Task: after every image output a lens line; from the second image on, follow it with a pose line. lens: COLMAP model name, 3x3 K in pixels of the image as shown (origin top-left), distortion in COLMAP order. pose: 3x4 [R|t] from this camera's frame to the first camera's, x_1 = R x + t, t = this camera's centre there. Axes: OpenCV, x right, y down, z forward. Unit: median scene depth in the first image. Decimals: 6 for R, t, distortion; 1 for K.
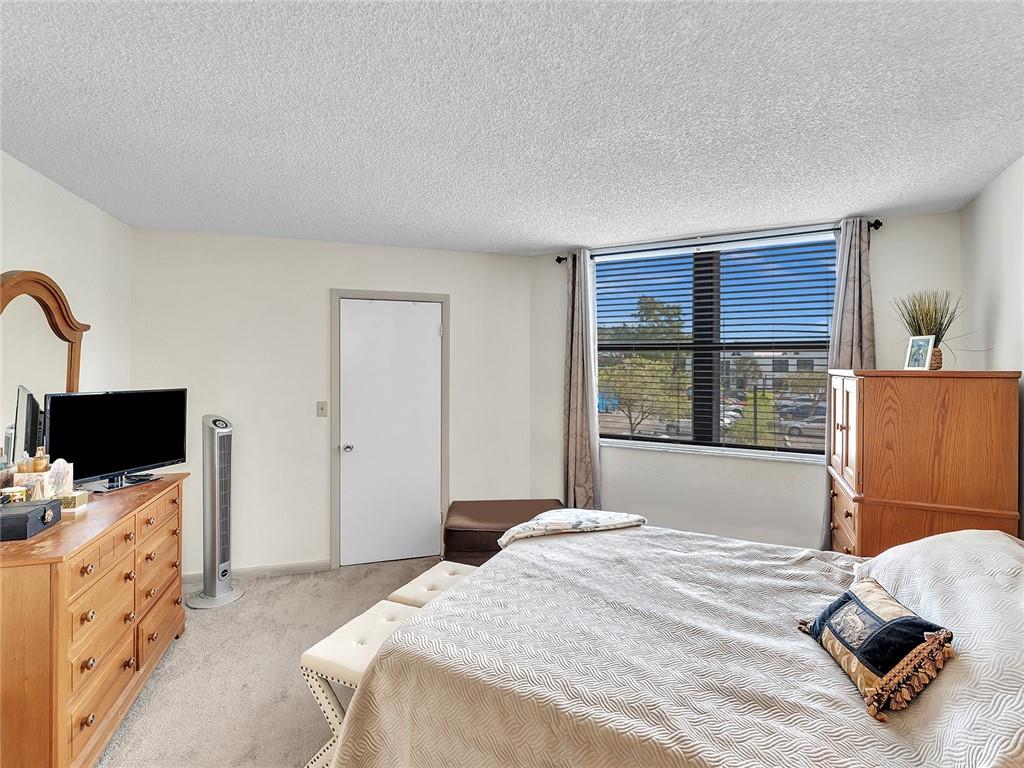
lens RADIAL K [[478.2, 0, 502.2], [0, 478.2, 380.8], [0, 0, 1]] dist [-0.000614, -0.002351]
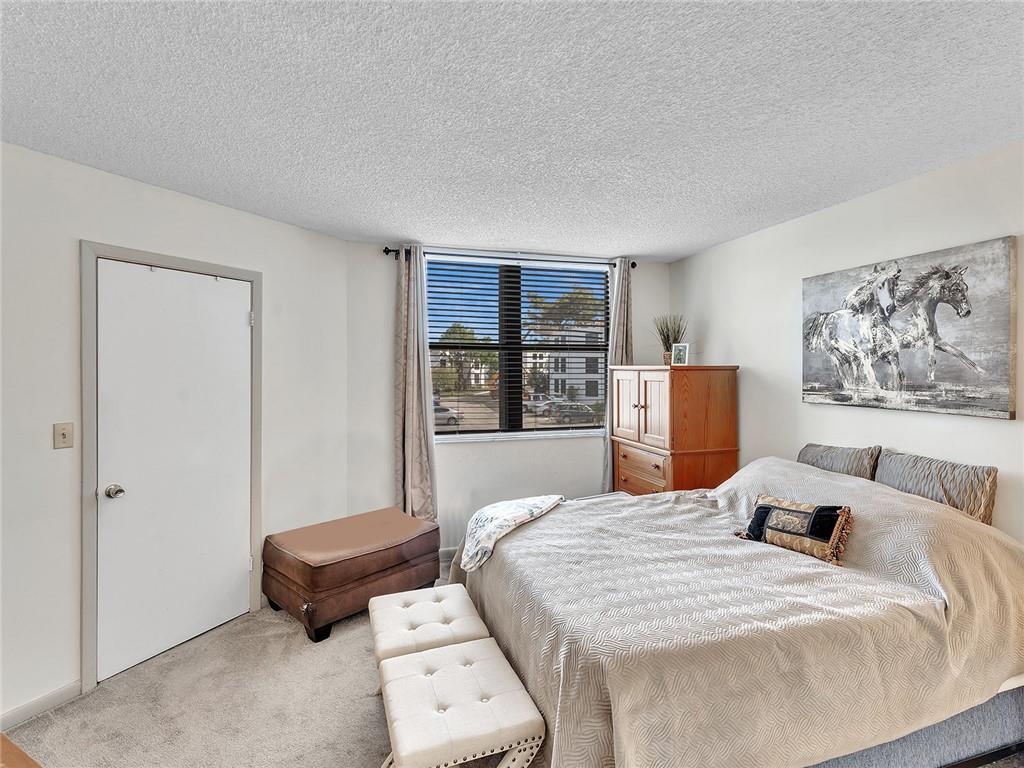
lens RADIAL K [[478.2, 0, 504.9], [0, 478.2, 378.9], [0, 0, 1]] dist [-0.000614, -0.002351]
pose [[0.724379, -0.023960, 0.688985, -0.502527], [0.025469, 0.999644, 0.007987, -0.004978], [-0.688931, 0.011762, 0.724731, 0.224761]]
